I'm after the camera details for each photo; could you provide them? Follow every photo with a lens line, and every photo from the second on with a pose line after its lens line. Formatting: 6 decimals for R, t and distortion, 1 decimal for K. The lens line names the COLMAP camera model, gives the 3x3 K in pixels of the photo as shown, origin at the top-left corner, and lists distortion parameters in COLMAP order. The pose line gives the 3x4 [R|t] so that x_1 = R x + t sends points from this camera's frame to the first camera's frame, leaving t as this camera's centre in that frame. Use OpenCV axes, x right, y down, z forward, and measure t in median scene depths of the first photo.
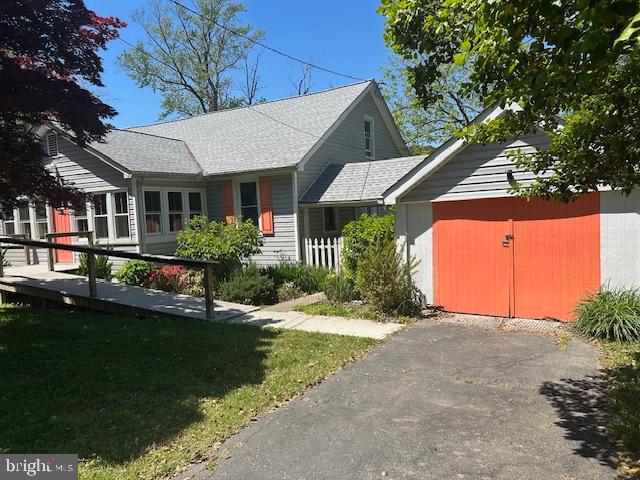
lens RADIAL K [[473.4, 0, 322.7], [0, 473.4, 239.7], [0, 0, 1]] dist [0.046205, -0.013026]
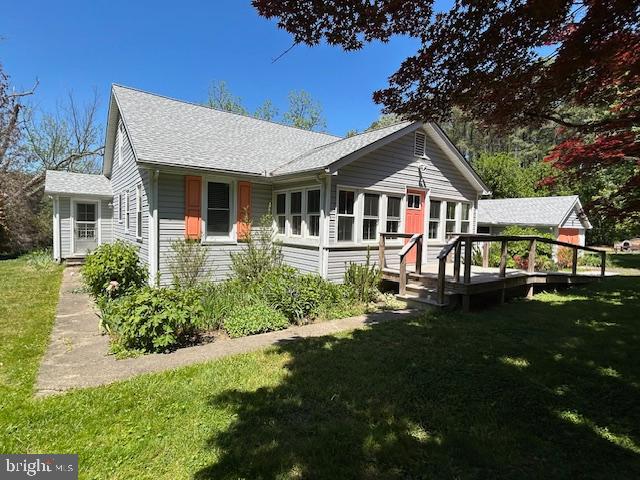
lens RADIAL K [[332.8, 0, 321.5], [0, 332.8, 242.9], [0, 0, 1]] dist [-0.001587, 0.001642]
pose [[0.391112, 0.003682, 0.920336, -1.350654], [0.002607, 0.999984, -0.005108, 0.009437], [-0.920339, 0.004397, 0.391096, 0.980625]]
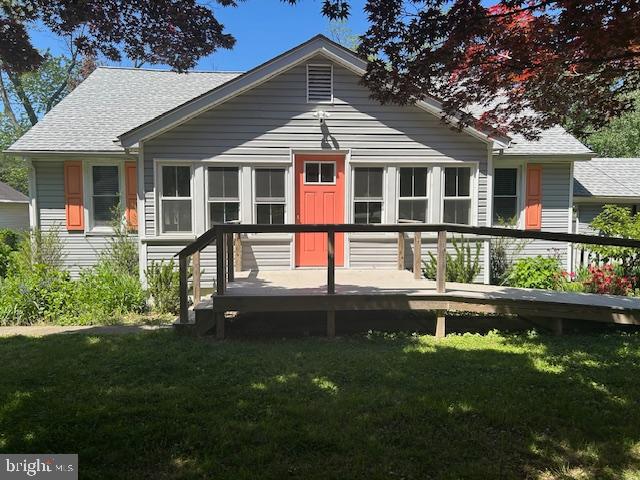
lens RADIAL K [[473.4, 0, 320.1], [0, 473.4, 241.3], [0, 0, 1]] dist [0.046205, -0.013026]
pose [[0.825119, 0.006959, 0.564916, -0.975591], [-0.010228, 0.999944, 0.002621, 0.012322], [-0.564866, -0.007940, 0.825144, 0.508953]]
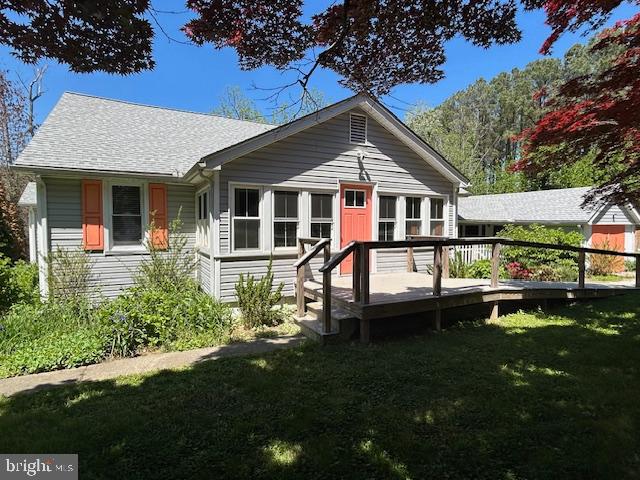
lens RADIAL K [[332.8, 0, 321.5], [0, 332.8, 241.3], [0, 0, 1]] dist [-0.001587, 0.001642]
pose [[0.529027, 0.007131, 0.848575, -1.138811], [0.018777, 0.999622, -0.020107, 0.003513], [-0.848397, 0.026571, 0.528693, 0.811009]]
